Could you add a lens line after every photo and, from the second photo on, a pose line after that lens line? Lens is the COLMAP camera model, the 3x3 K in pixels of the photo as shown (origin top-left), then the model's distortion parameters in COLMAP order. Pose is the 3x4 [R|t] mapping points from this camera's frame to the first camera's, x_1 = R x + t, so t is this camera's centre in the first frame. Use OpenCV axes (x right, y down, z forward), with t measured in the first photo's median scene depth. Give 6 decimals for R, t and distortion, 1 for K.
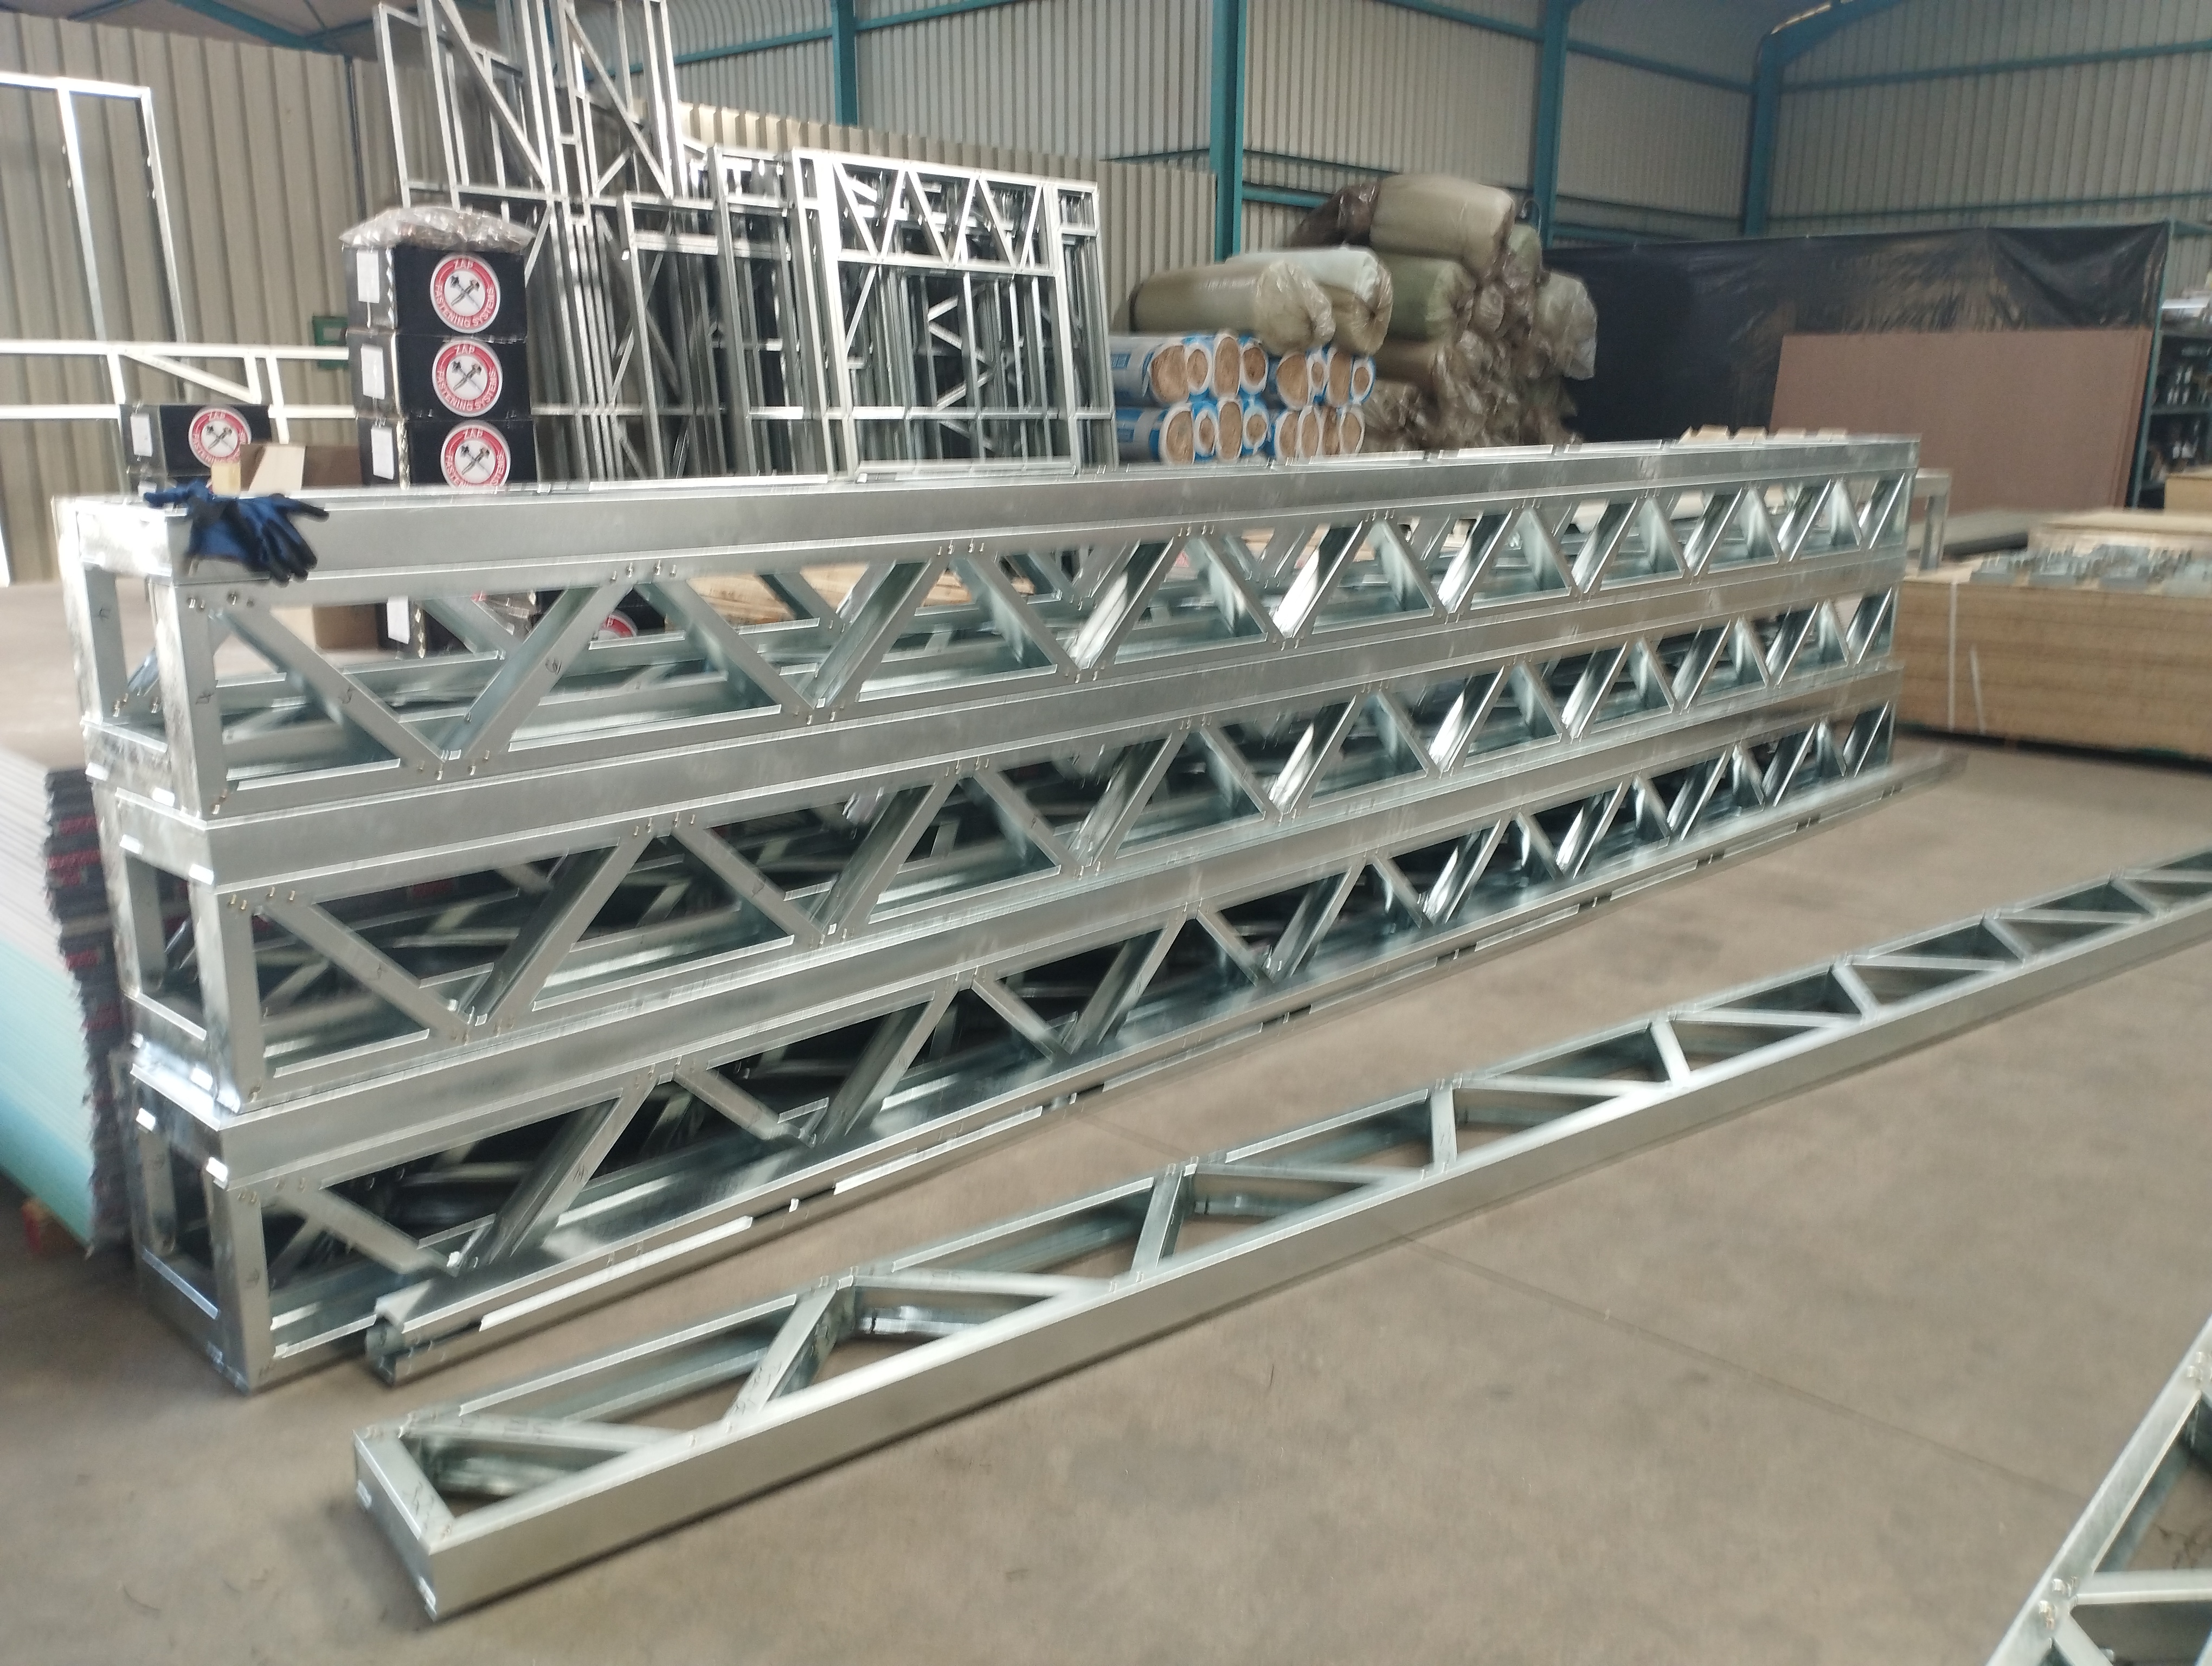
lens RADIAL K [[1847.8, 0, 1093.7], [0, 1847.8, 834.1], [0, 0, 1]] dist [0.121306, -0.140881]
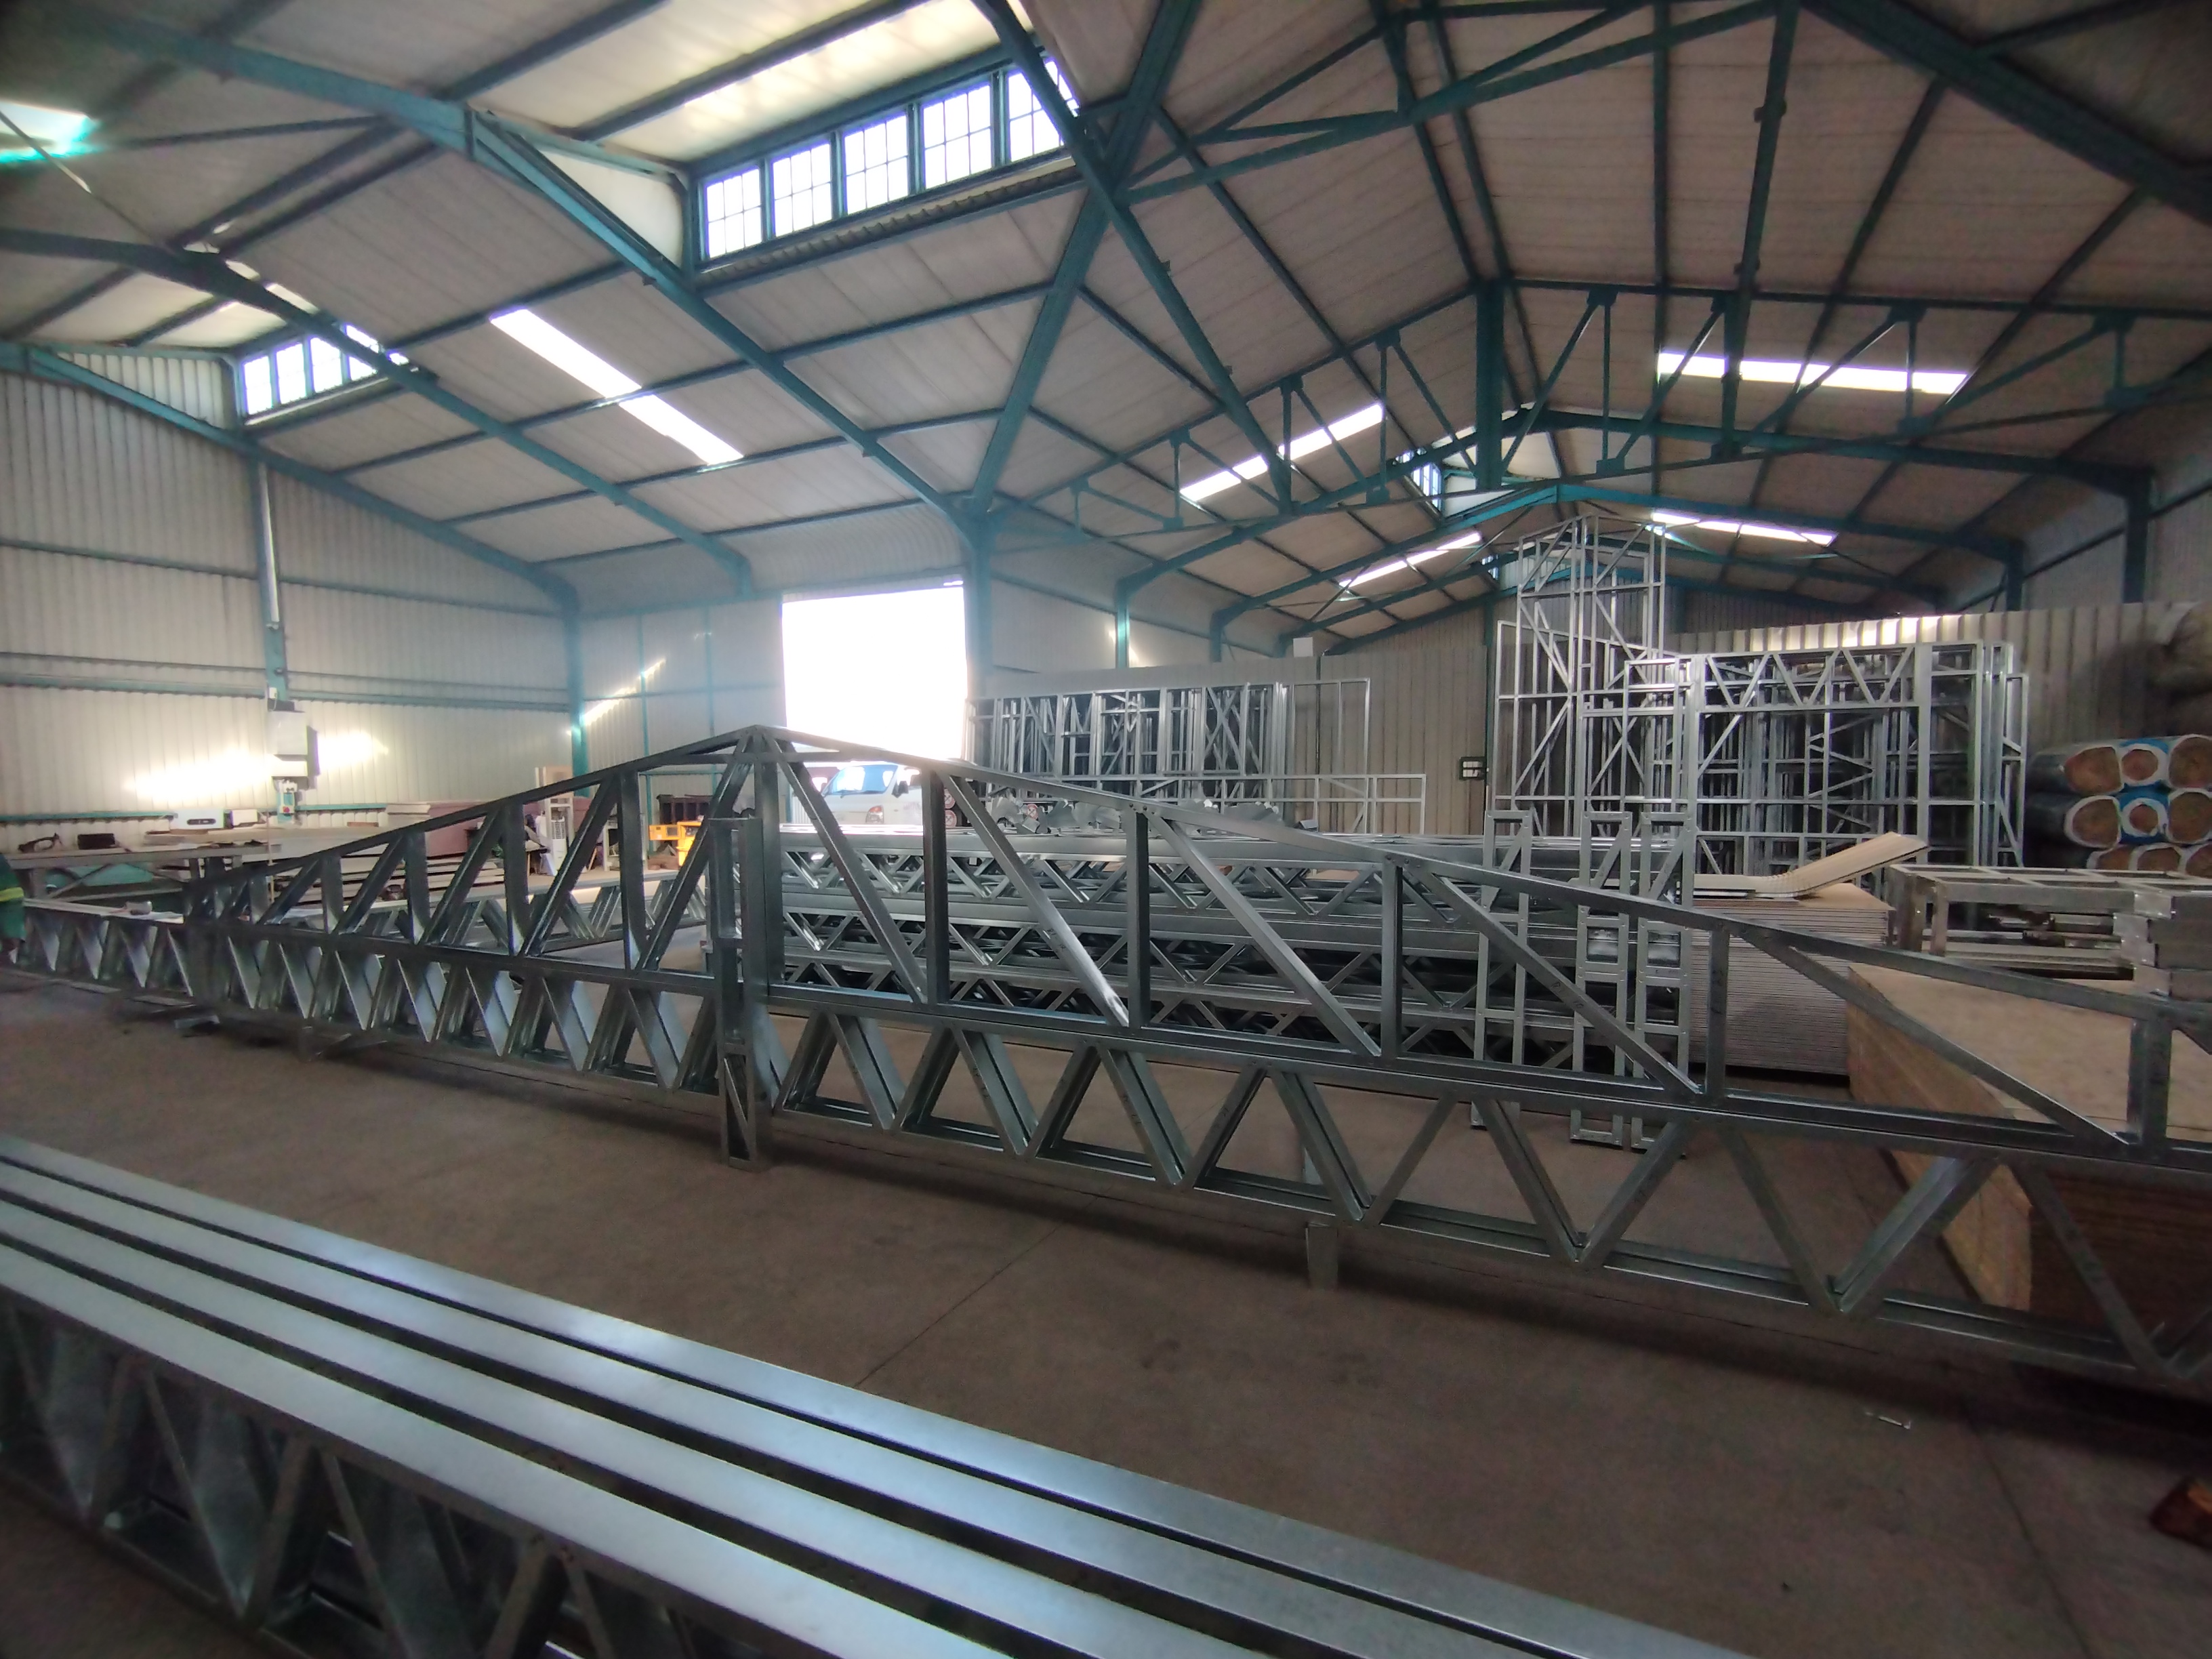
lens RADIAL K [[1158.9, 0, 1092.3], [0, 1158.9, 862.0], [0, 0, 1]] dist [-0.000684, 0.002080]
pose [[0.244438, 0.059604, -0.967831, 0.725648], [-0.219201, 0.975668, 0.004725, -0.056887], [0.944564, 0.210995, 0.251556, 0.234864]]
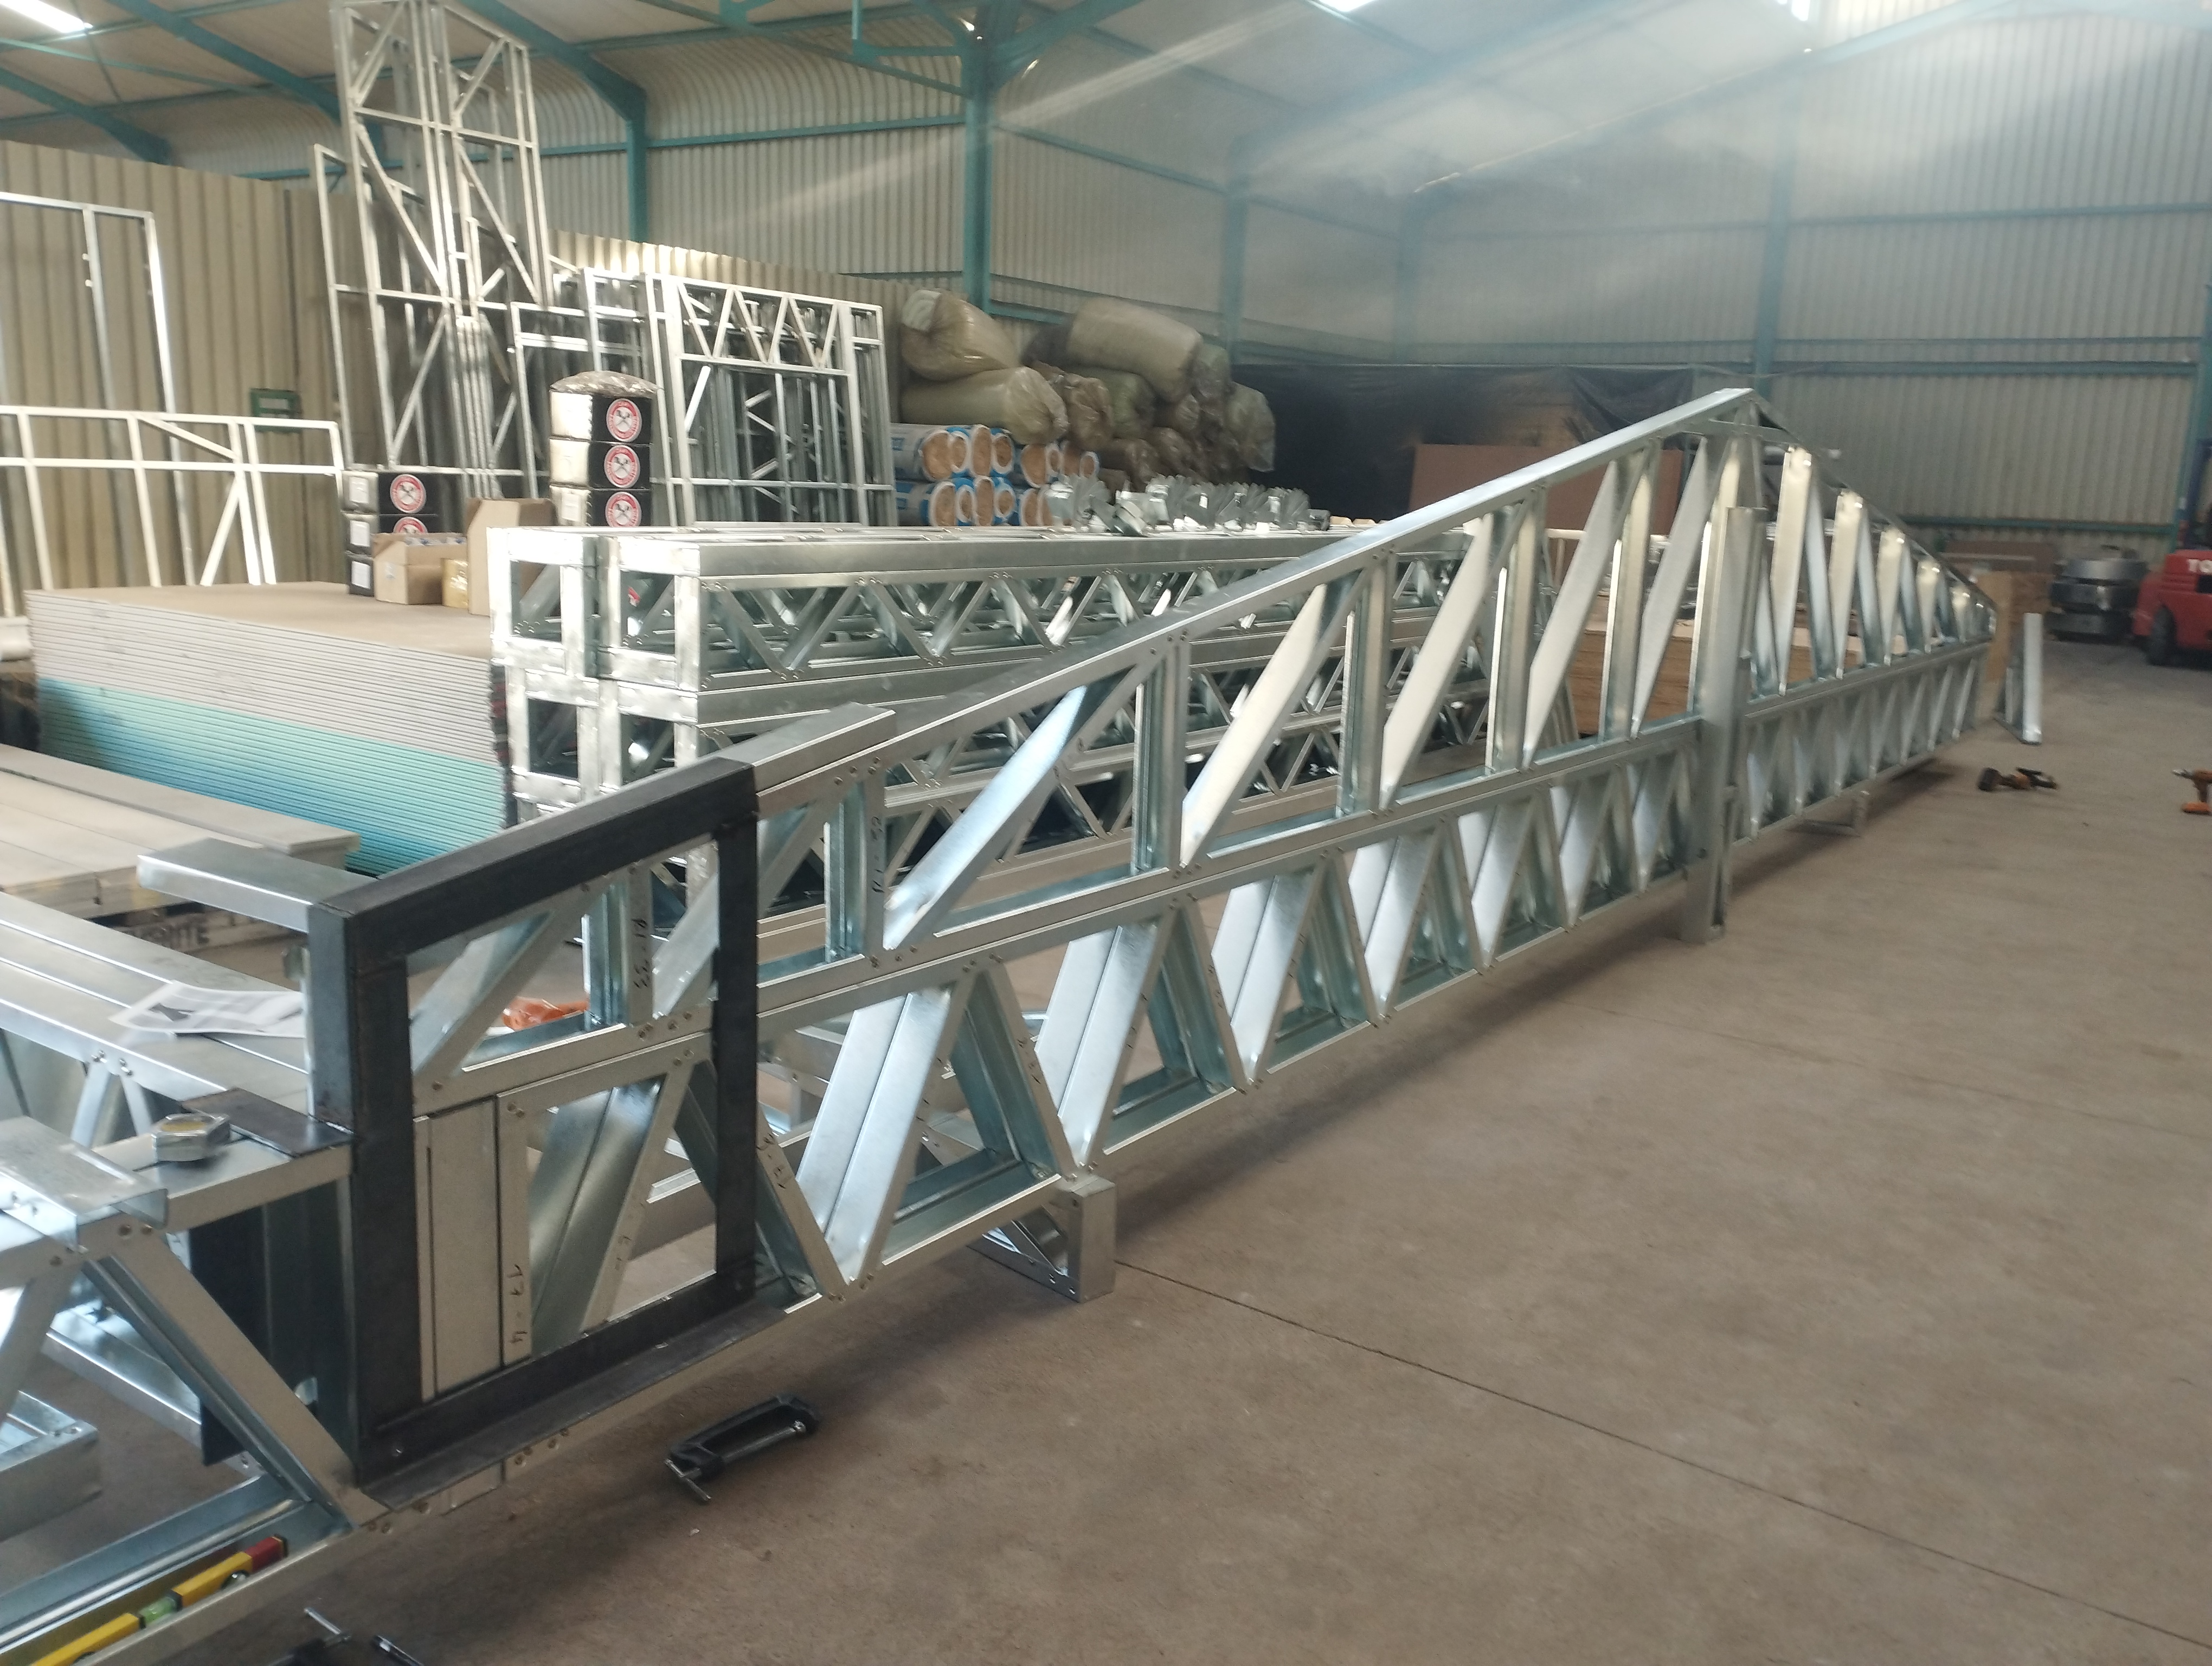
lens RADIAL K [[1846.0, 0, 1100.3], [0, 1846.0, 844.0], [0, 0, 1]] dist [0.109542, -0.110158]
pose [[0.987454, 0.001614, 0.157901, -0.053573], [0.003249, 0.999528, -0.030537, 0.054850], [-0.157875, 0.030667, 0.986983, -0.260412]]
